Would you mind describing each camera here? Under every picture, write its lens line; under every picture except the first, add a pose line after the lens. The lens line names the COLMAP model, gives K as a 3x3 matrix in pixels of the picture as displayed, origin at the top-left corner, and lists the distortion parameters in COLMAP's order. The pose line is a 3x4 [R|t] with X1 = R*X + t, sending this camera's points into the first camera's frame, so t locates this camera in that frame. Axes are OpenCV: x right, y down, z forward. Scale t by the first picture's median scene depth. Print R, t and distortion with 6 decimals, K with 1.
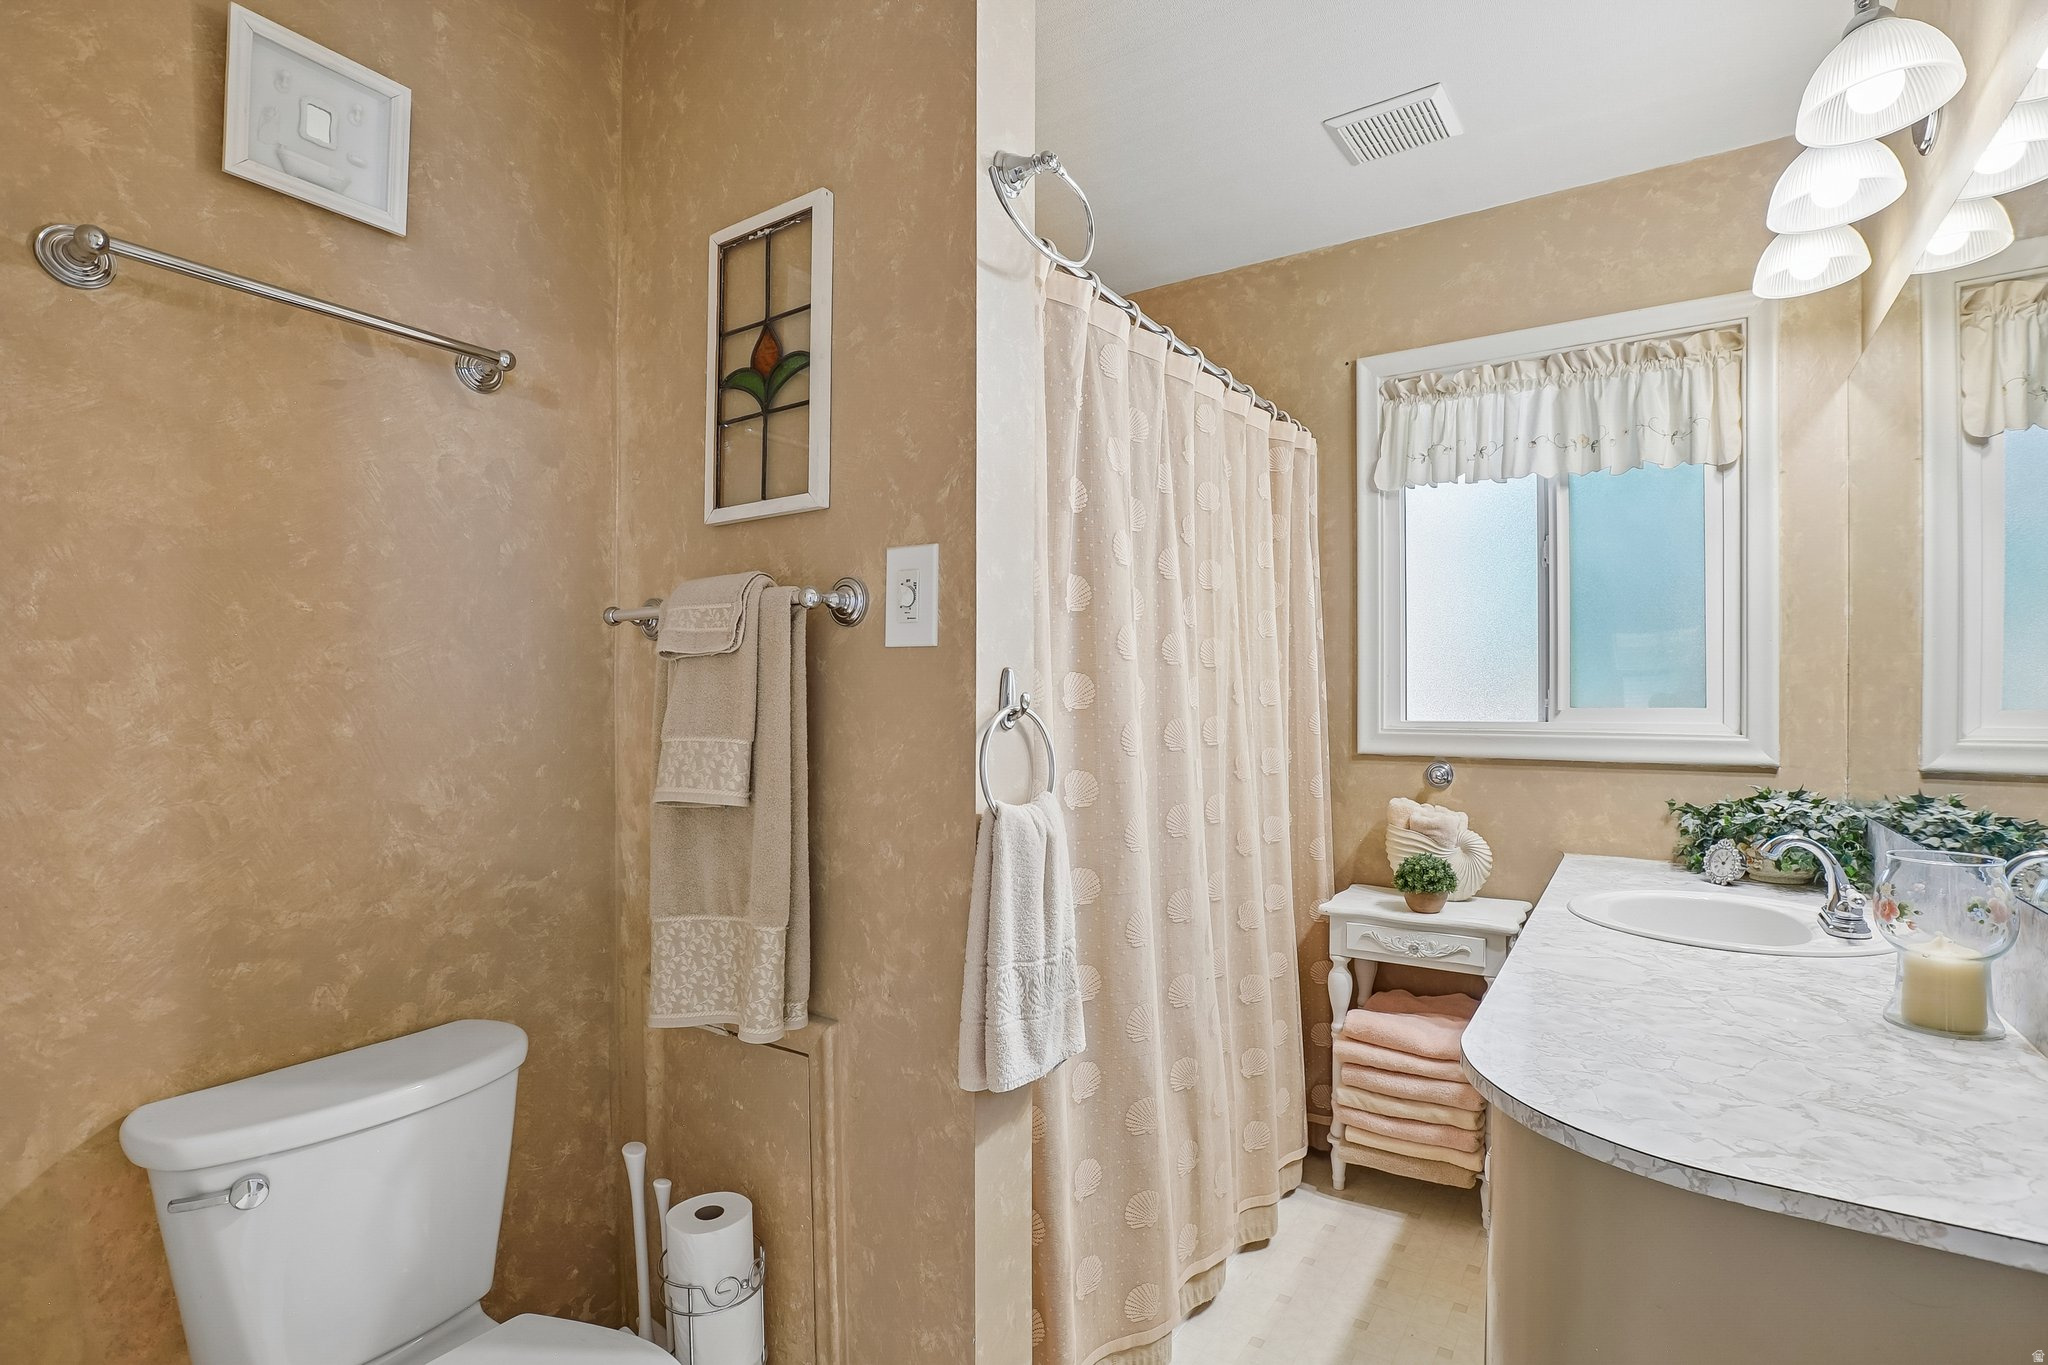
lens RADIAL K [[973.0, 0, 1030.4], [0, 973.0, 690.1], [0, 0, 1]] dist [-0.015367, 0.007721]
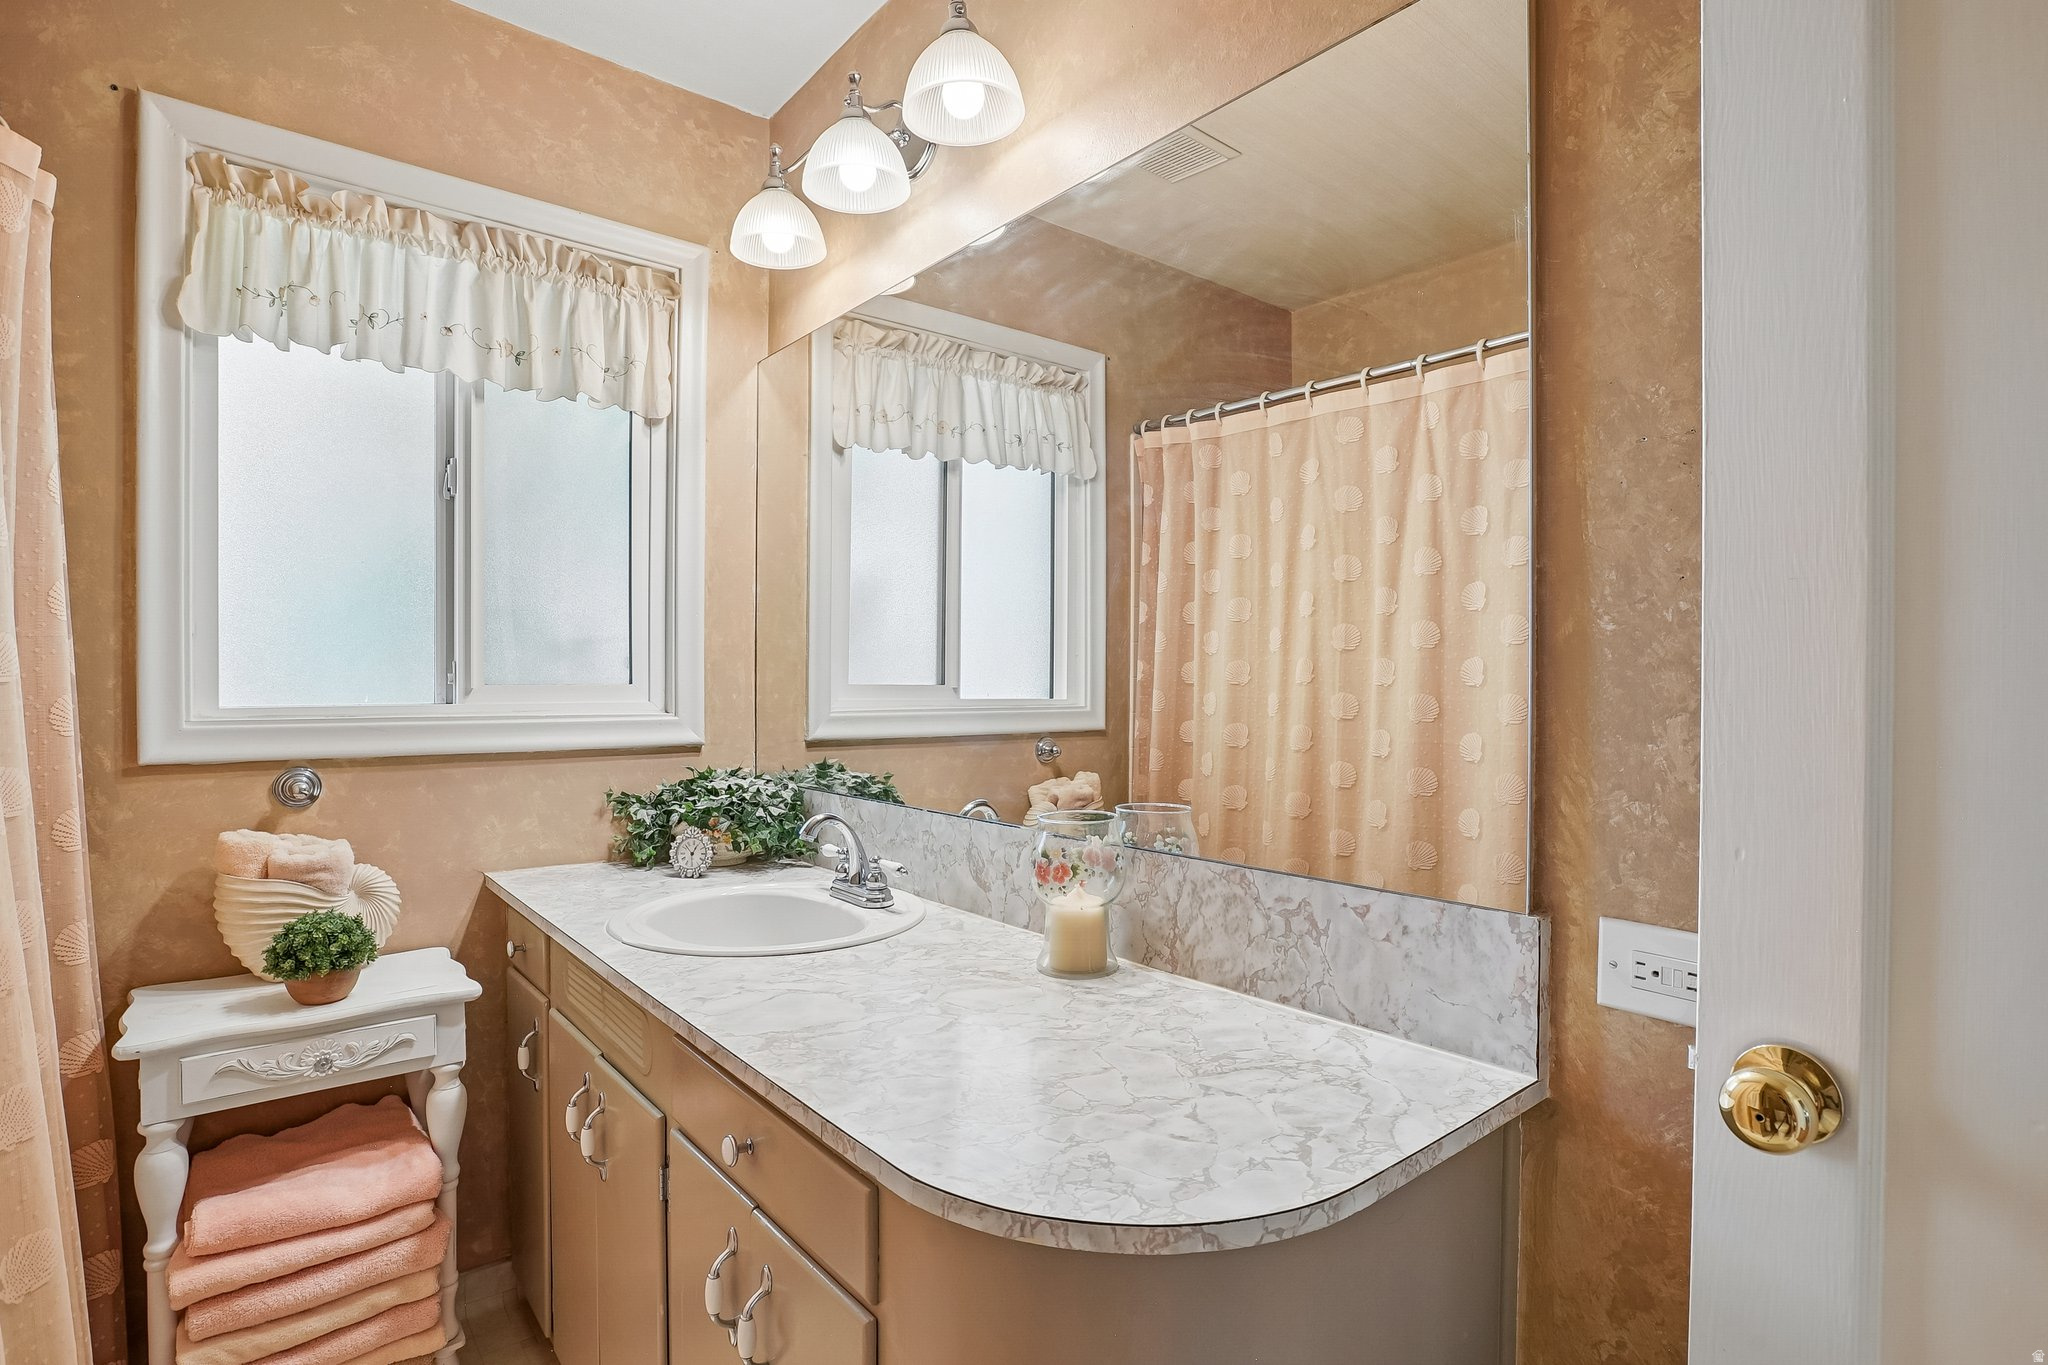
lens RADIAL K [[1031.7, 0, 1035.1], [0, 1031.7, 679.3], [0, 0, 1]] dist [-0.033102, 0.011281]
pose [[0.288389, 0.000039, 0.957513, -0.105438], [-0.013217, 0.999905, 0.003940, 0.004952], [-0.957422, -0.013792, 0.288362, 0.354449]]
